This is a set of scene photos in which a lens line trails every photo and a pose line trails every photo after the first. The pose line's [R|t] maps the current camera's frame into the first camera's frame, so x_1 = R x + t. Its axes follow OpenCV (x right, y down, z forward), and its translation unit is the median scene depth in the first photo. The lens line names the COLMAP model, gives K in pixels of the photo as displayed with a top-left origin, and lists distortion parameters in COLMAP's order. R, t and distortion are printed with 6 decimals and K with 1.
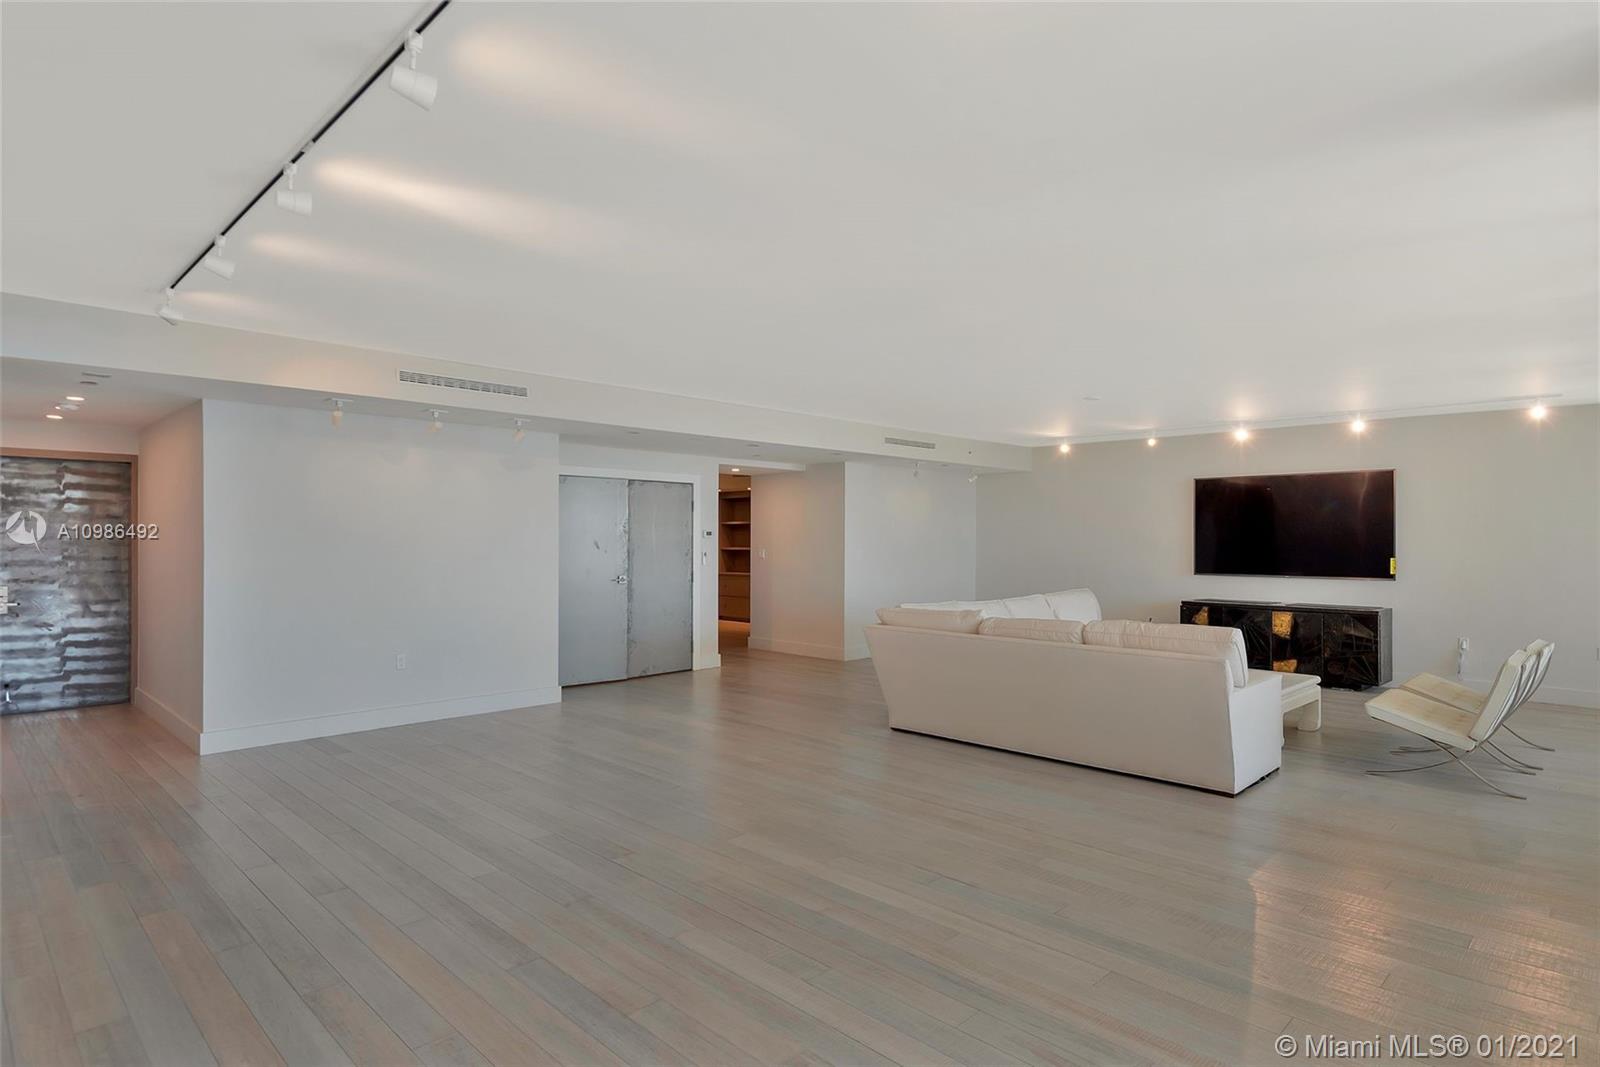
lens RADIAL K [[837.9, 0, 798.5], [0, 837.9, 541.6], [0, 0, 1]] dist [0.020393, 0.000474]
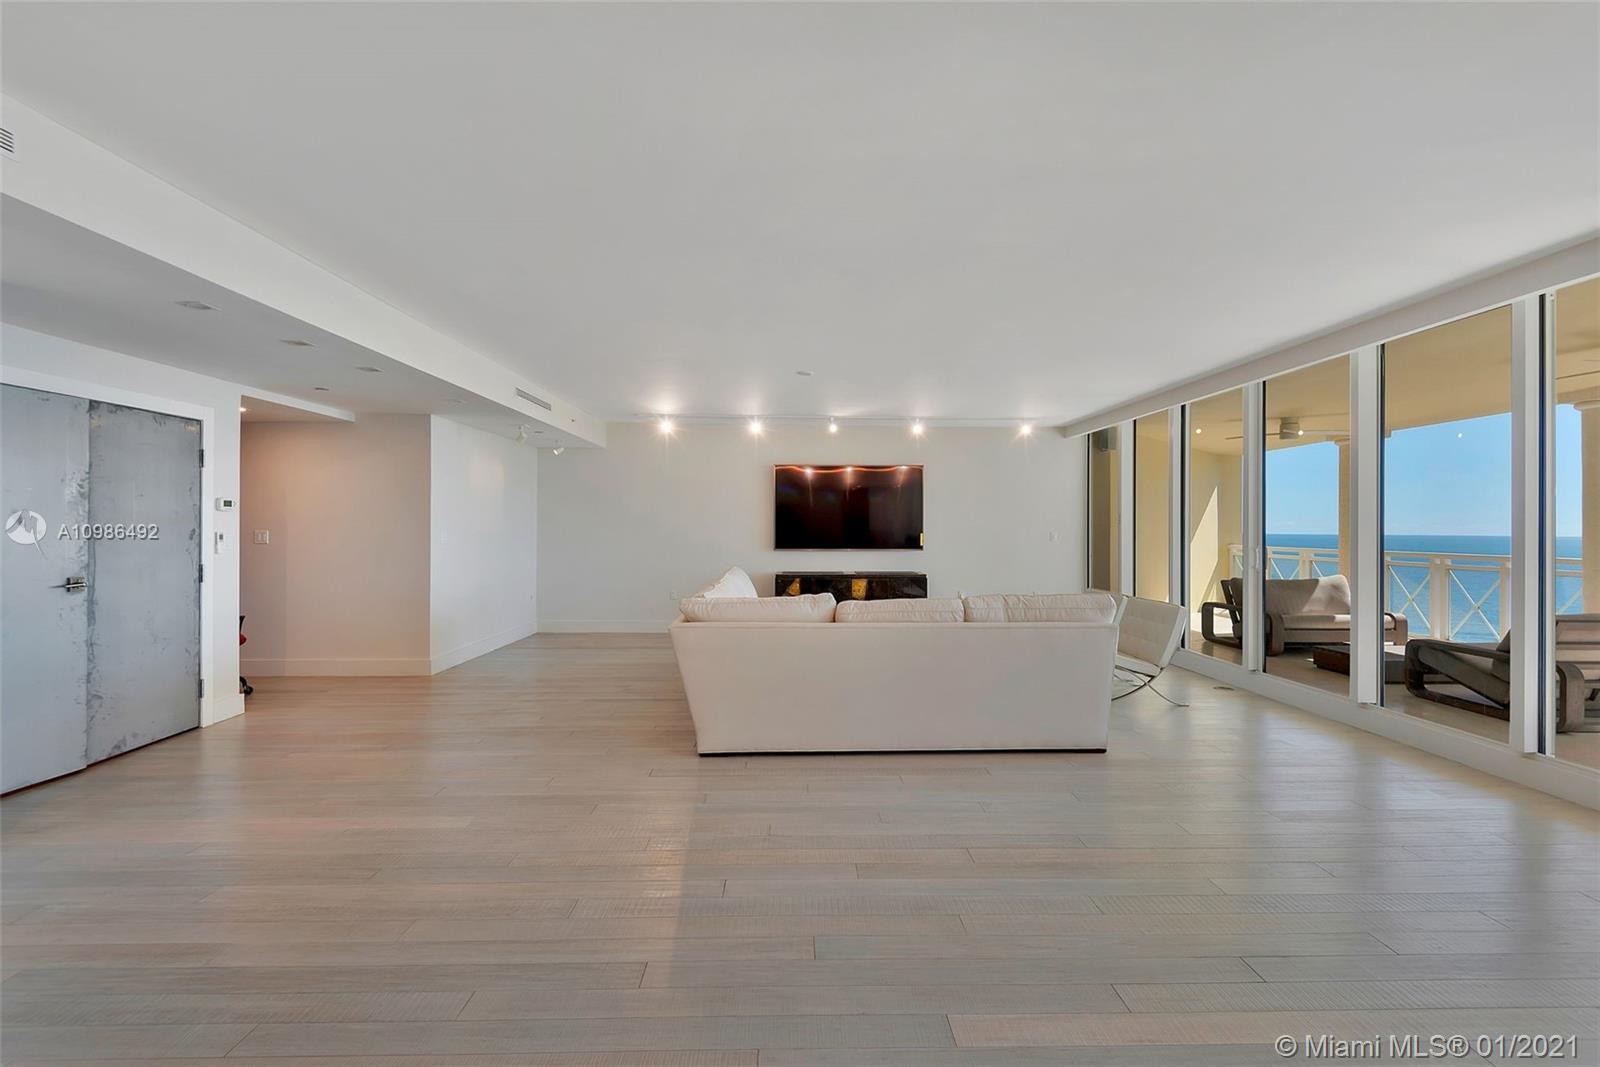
lens RADIAL K [[732.1, 0, 804.6], [0, 732.1, 523.0], [0, 0, 1]] dist [-0.001249, -0.001652]
pose [[0.683482, 0.002672, 0.729963, -0.228475], [0.001007, 0.999989, -0.004604, 0.008360], [-0.729967, 0.003882, 0.683471, 0.336794]]
